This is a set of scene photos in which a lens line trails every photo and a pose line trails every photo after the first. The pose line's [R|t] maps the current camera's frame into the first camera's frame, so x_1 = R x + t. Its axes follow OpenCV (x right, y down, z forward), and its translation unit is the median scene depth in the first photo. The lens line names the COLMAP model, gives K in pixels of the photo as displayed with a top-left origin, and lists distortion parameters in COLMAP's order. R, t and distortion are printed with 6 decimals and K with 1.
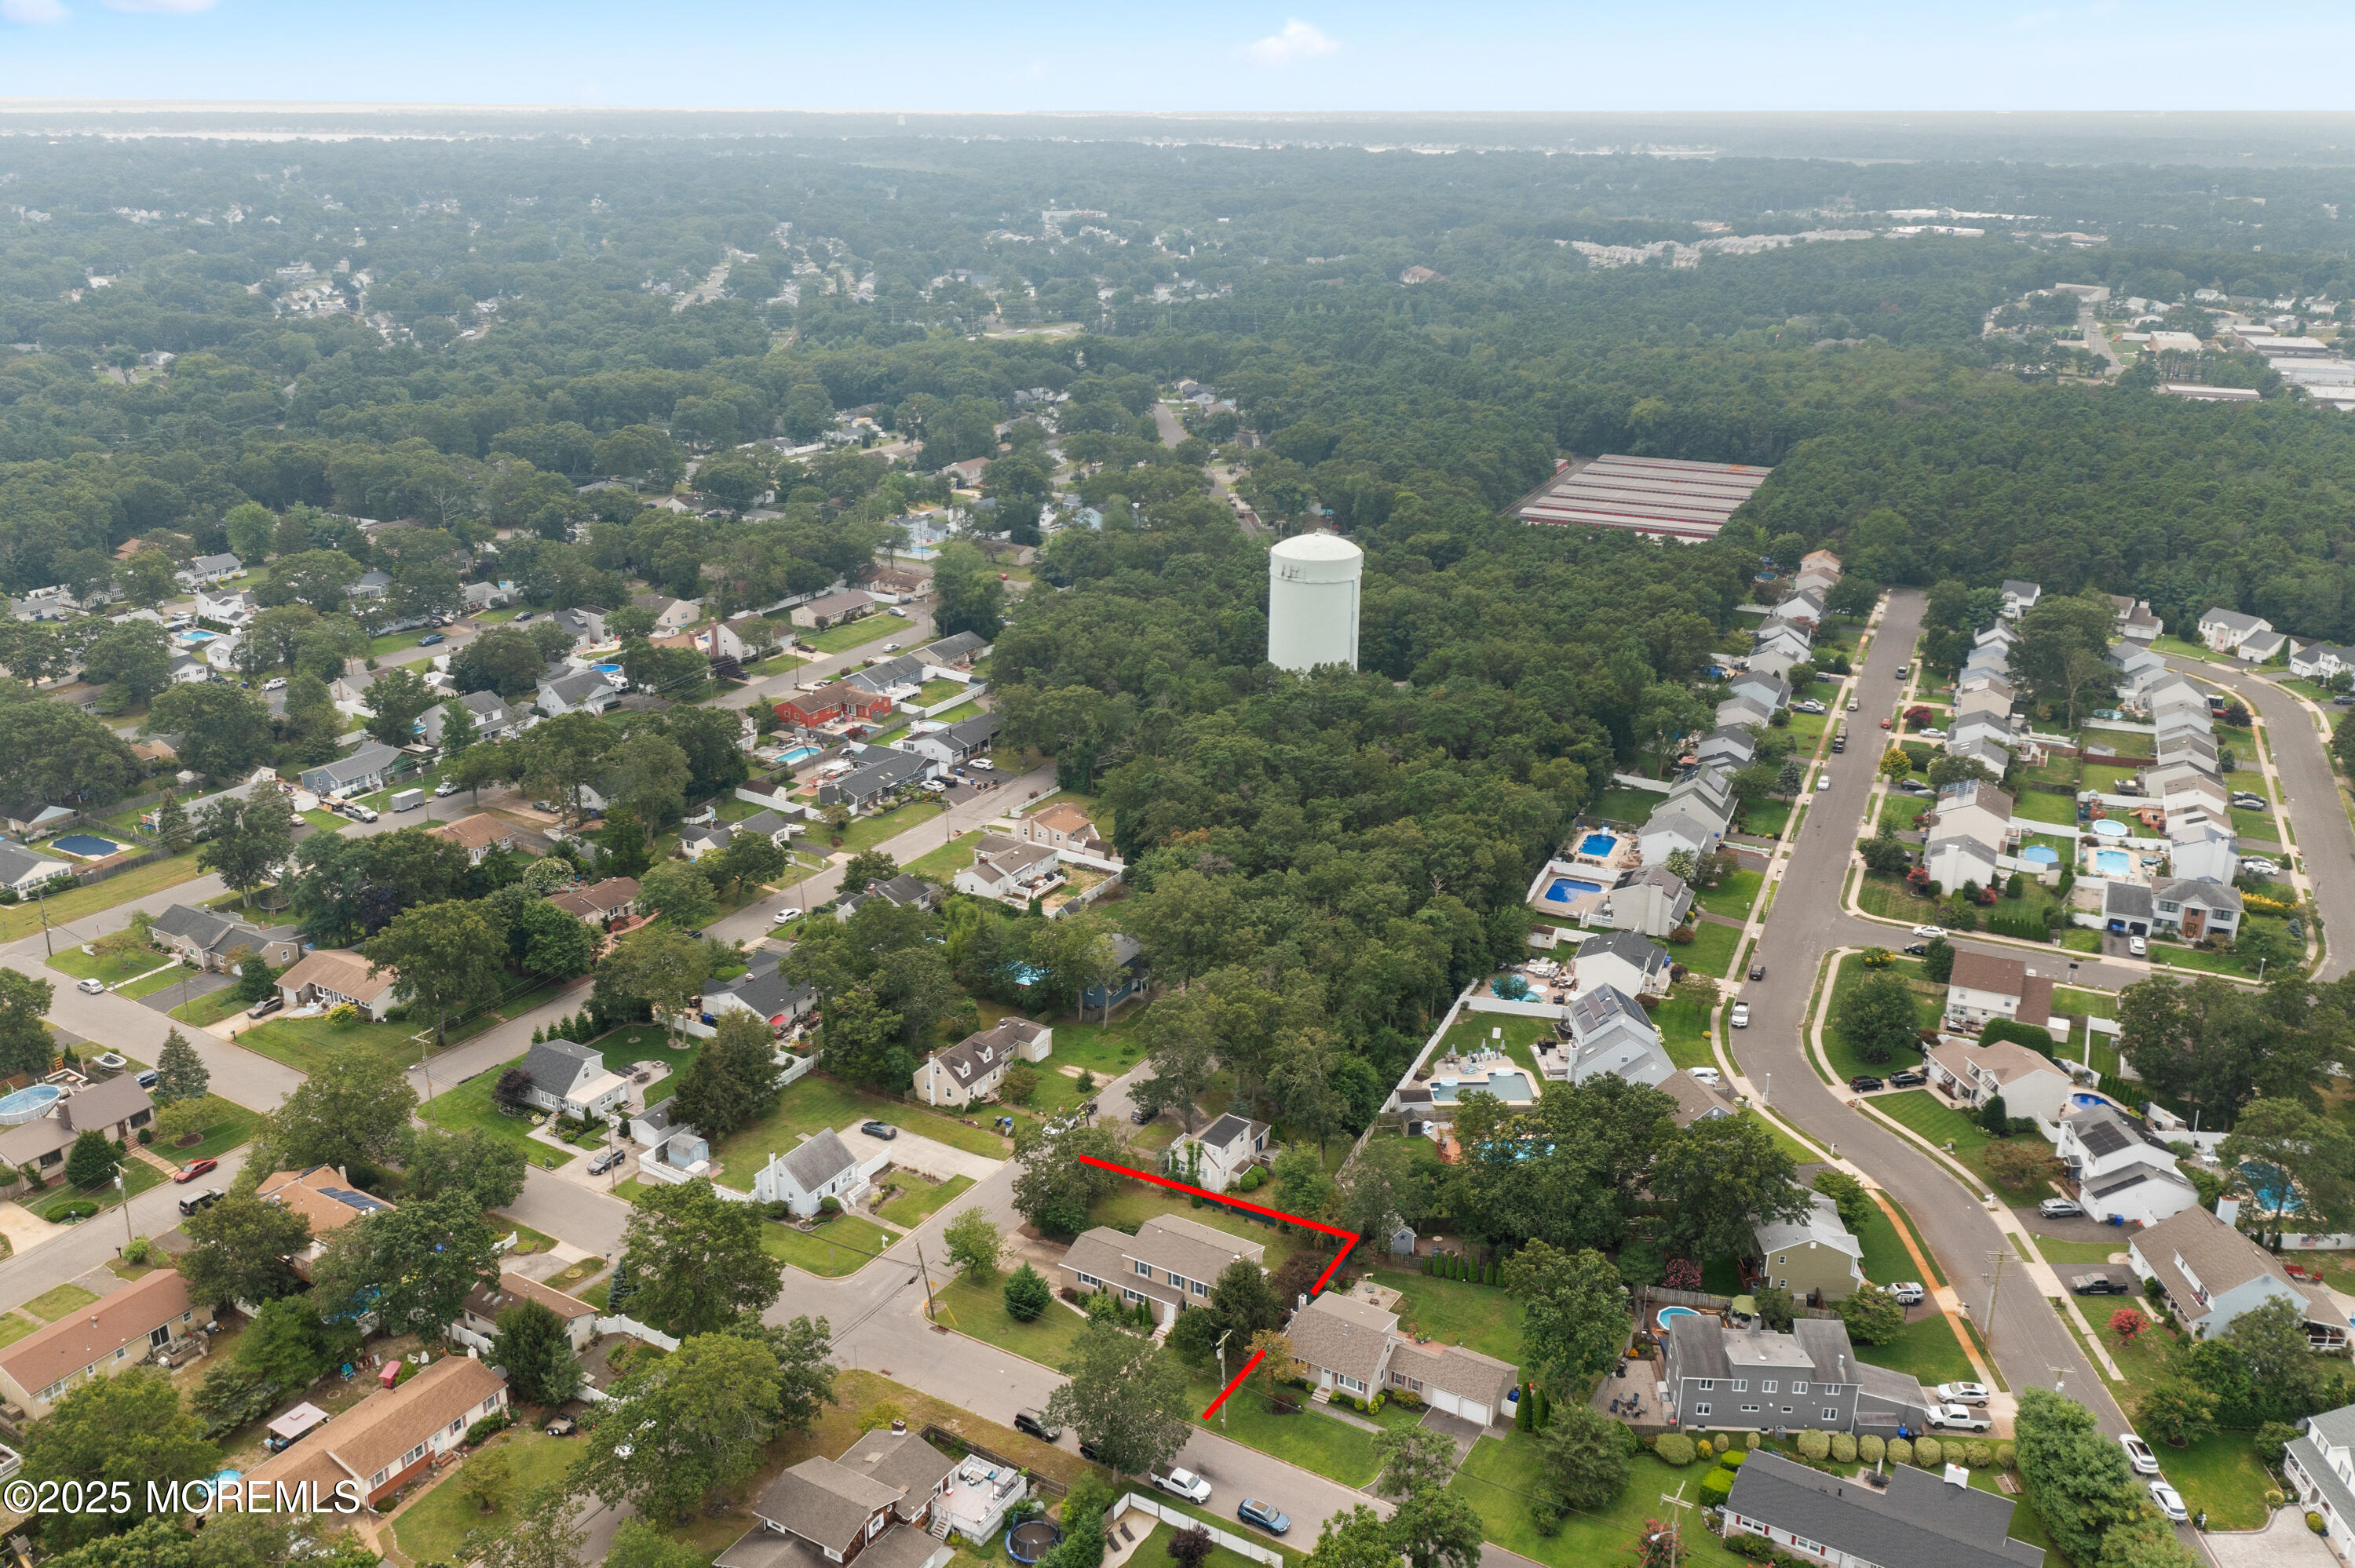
lens RADIAL K [[1941.5, 0, 1162.5], [0, 1941.5, 744.1], [0, 0, 1]] dist [0.001605, 0.011534]
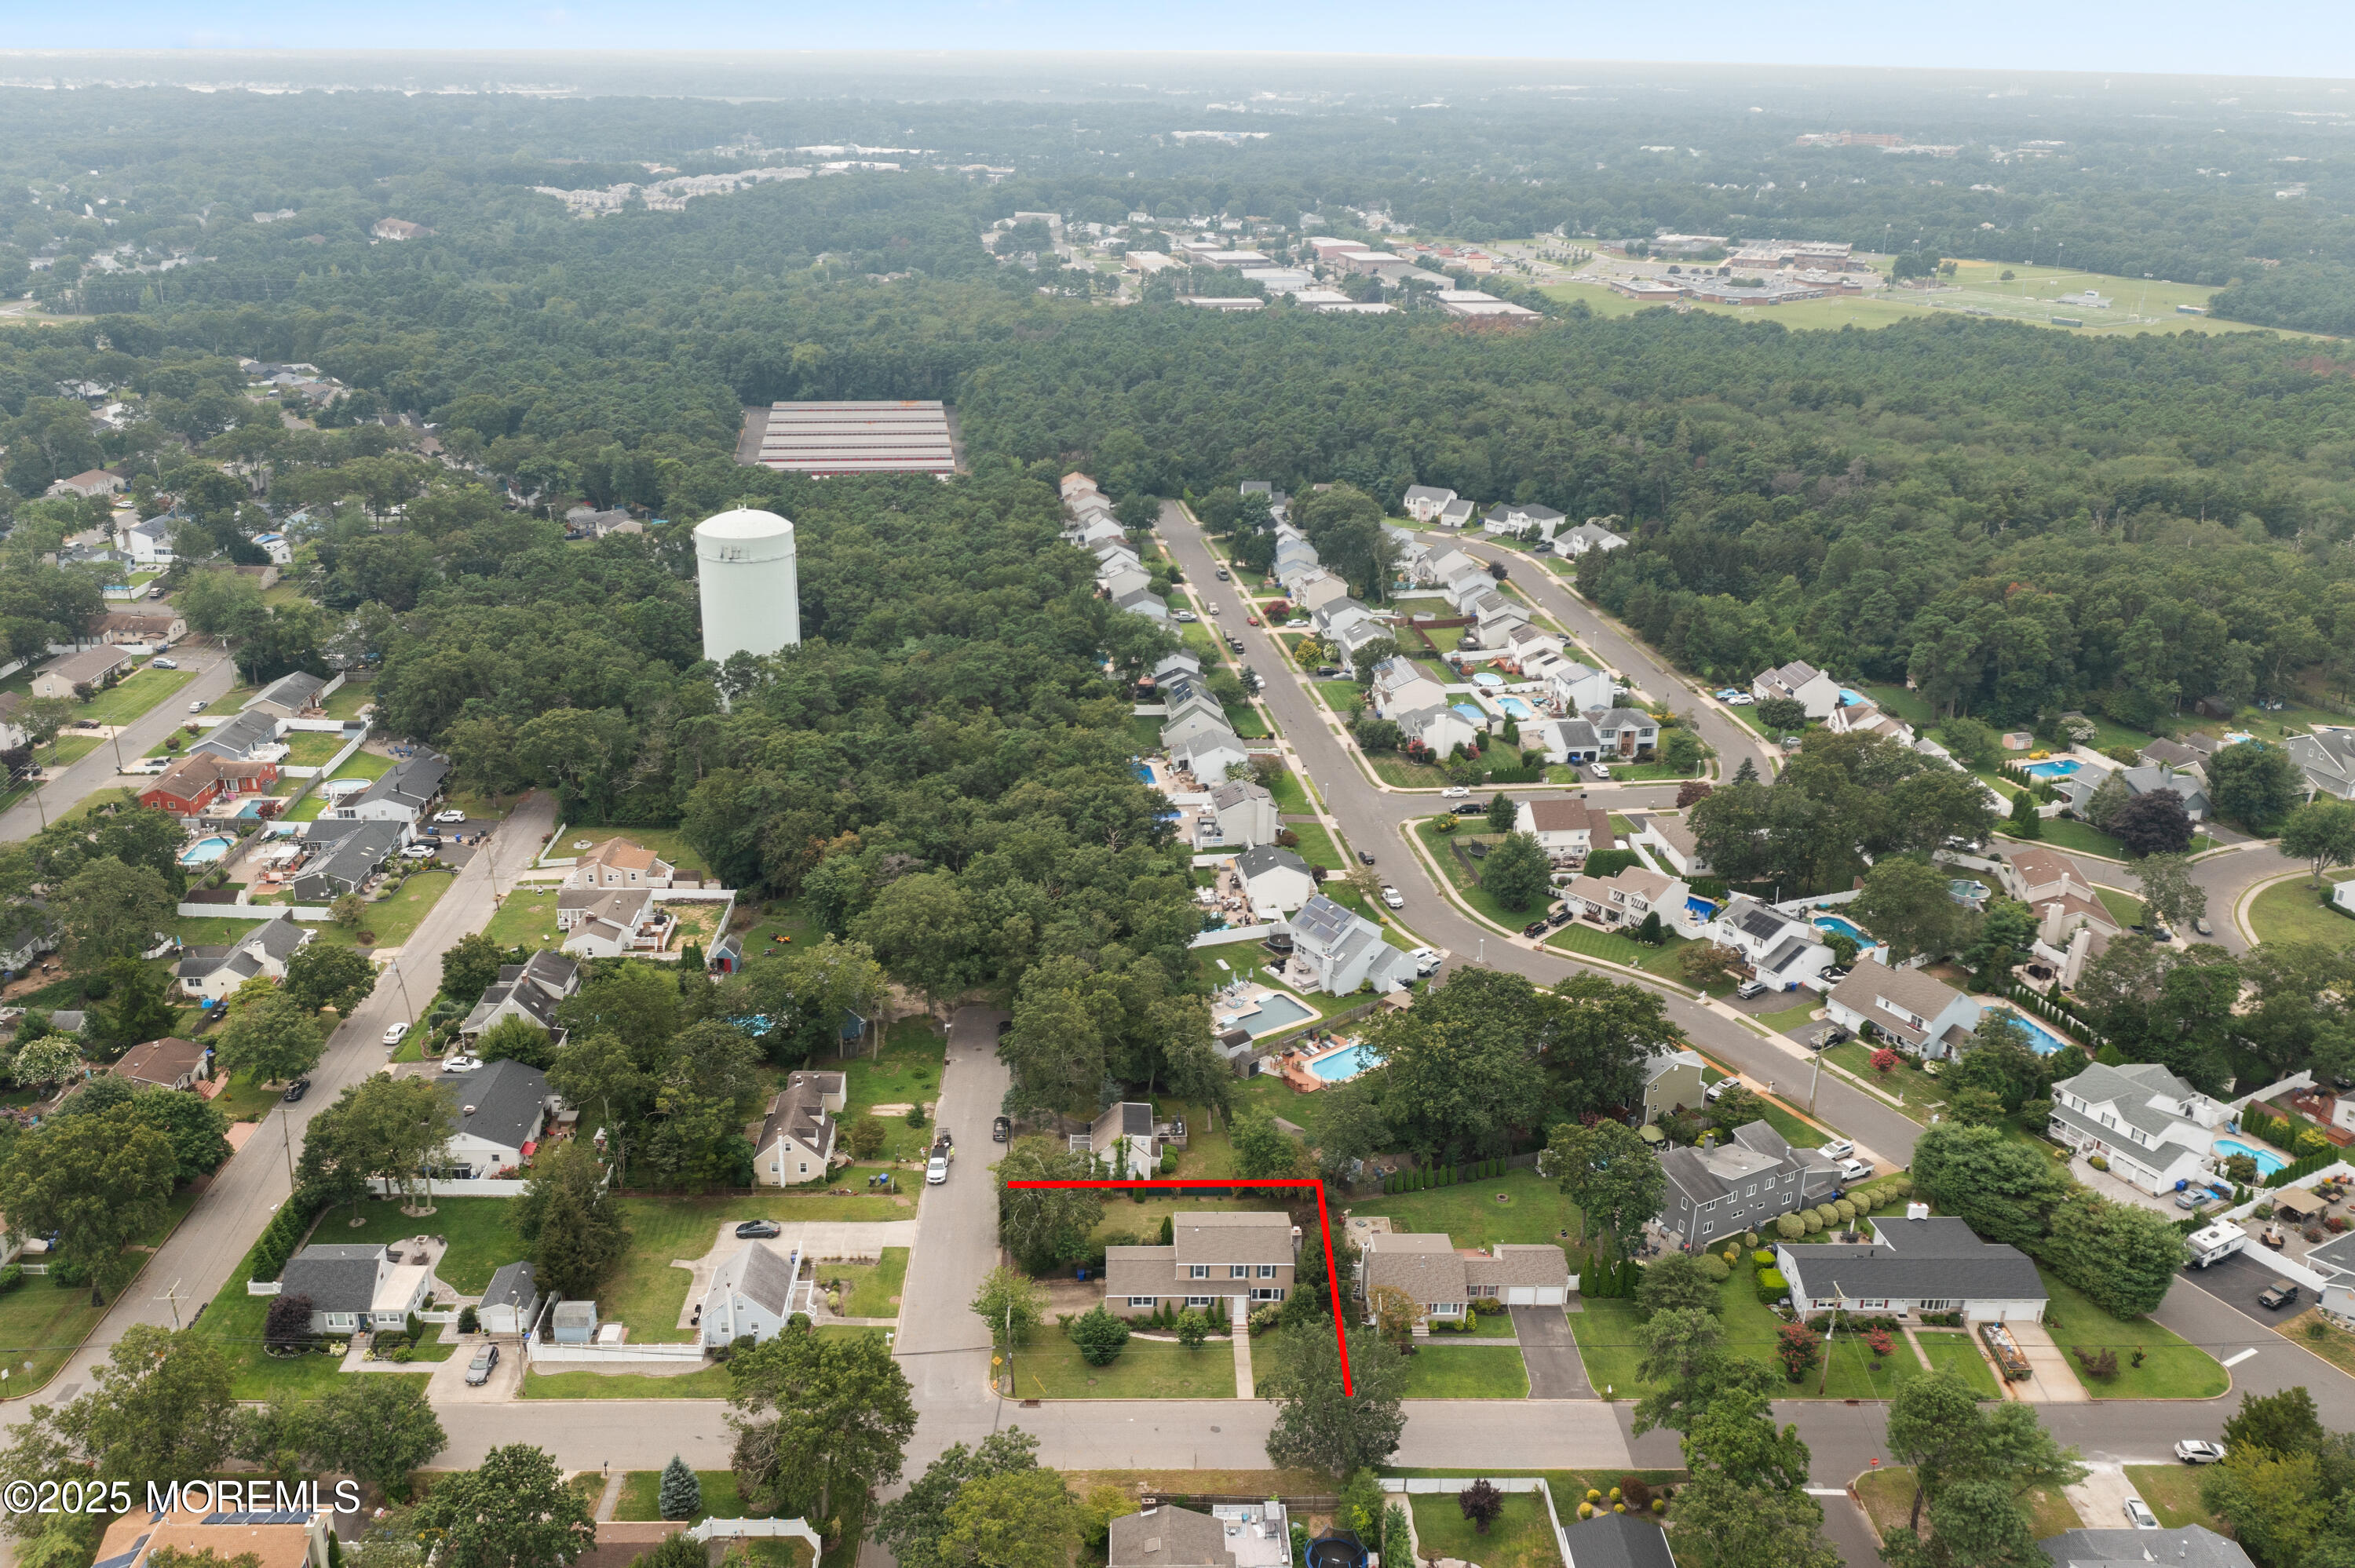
lens RADIAL K [[1941.5, 0, 1162.5], [0, 1941.5, 744.1], [0, 0, 1]] dist [0.001605, 0.011534]
pose [[0.844367, -0.176443, 0.505877, -0.313735], [0.161792, 0.984107, 0.073194, -0.040925], [-0.510752, 0.020045, 0.859495, 0.117325]]
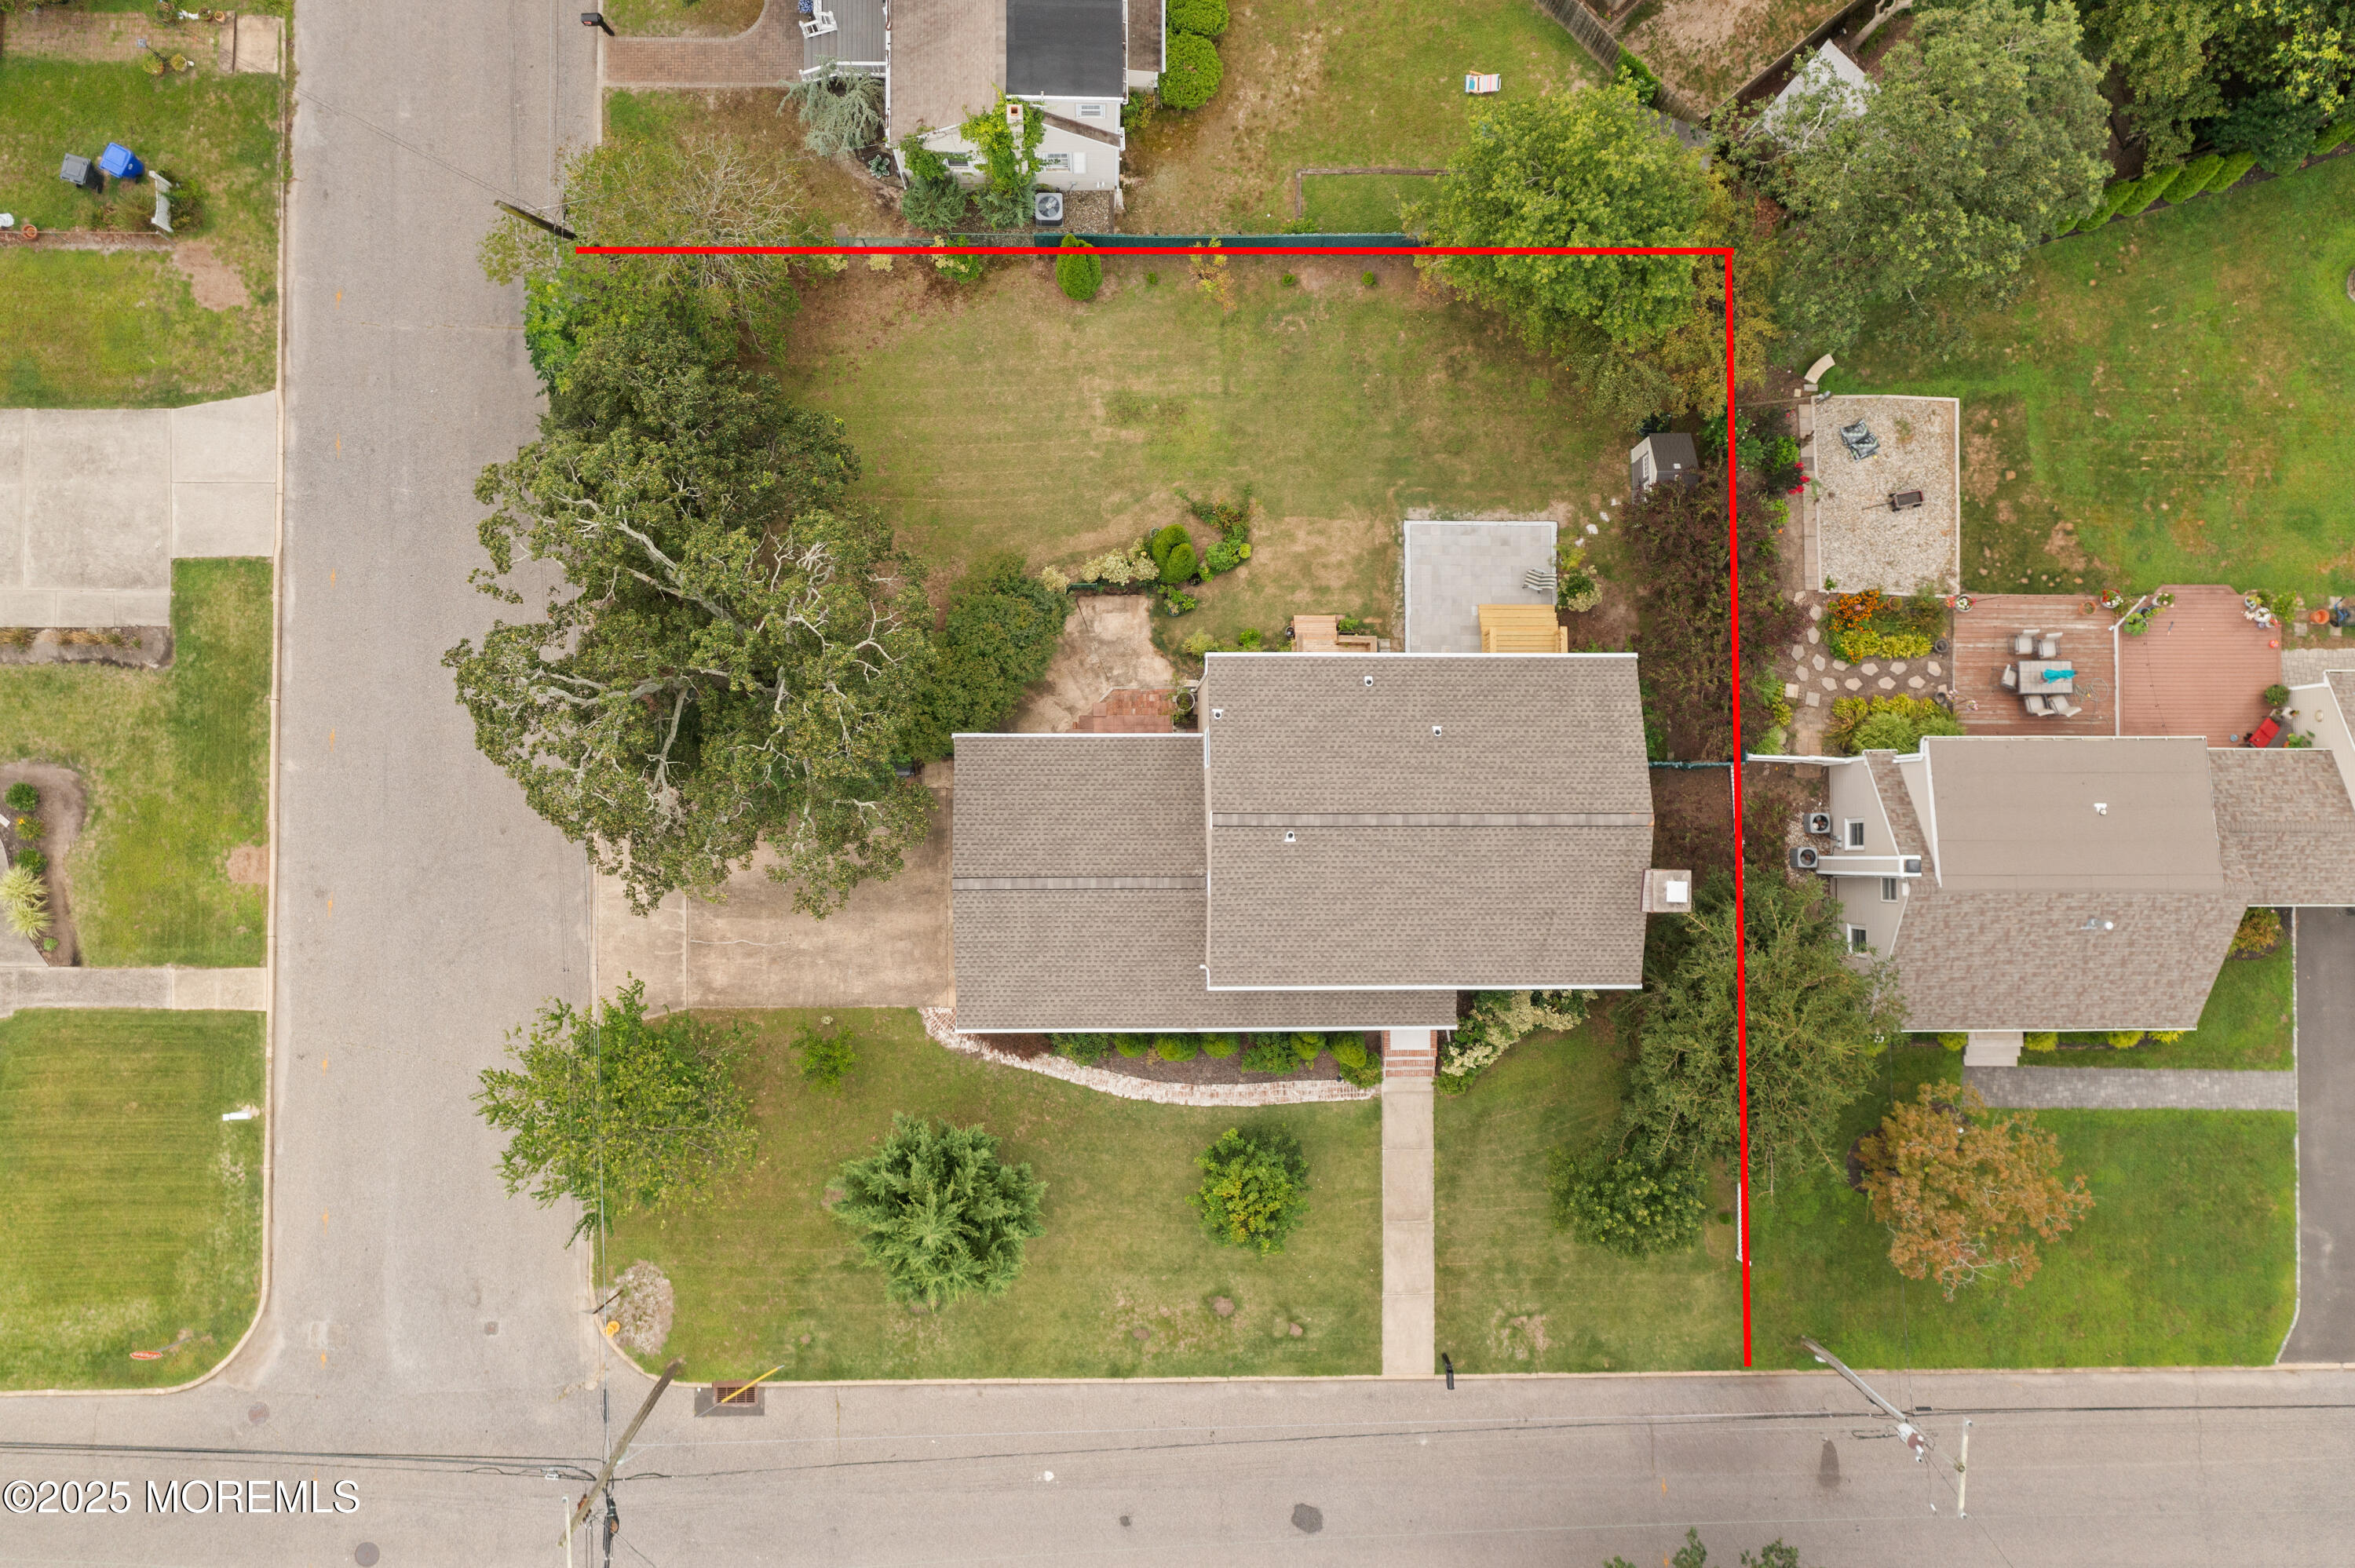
lens RADIAL K [[1893.0, 0, 1177.5], [0, 1893.0, 784.0], [0, 0, 1]] dist [0.003926, -0.001311]
pose [[0.853864, -0.519760, 0.027669, -0.010746], [0.151421, 0.298912, 0.942191, 0.012035], [-0.497983, -0.800313, 0.333932, 0.632923]]
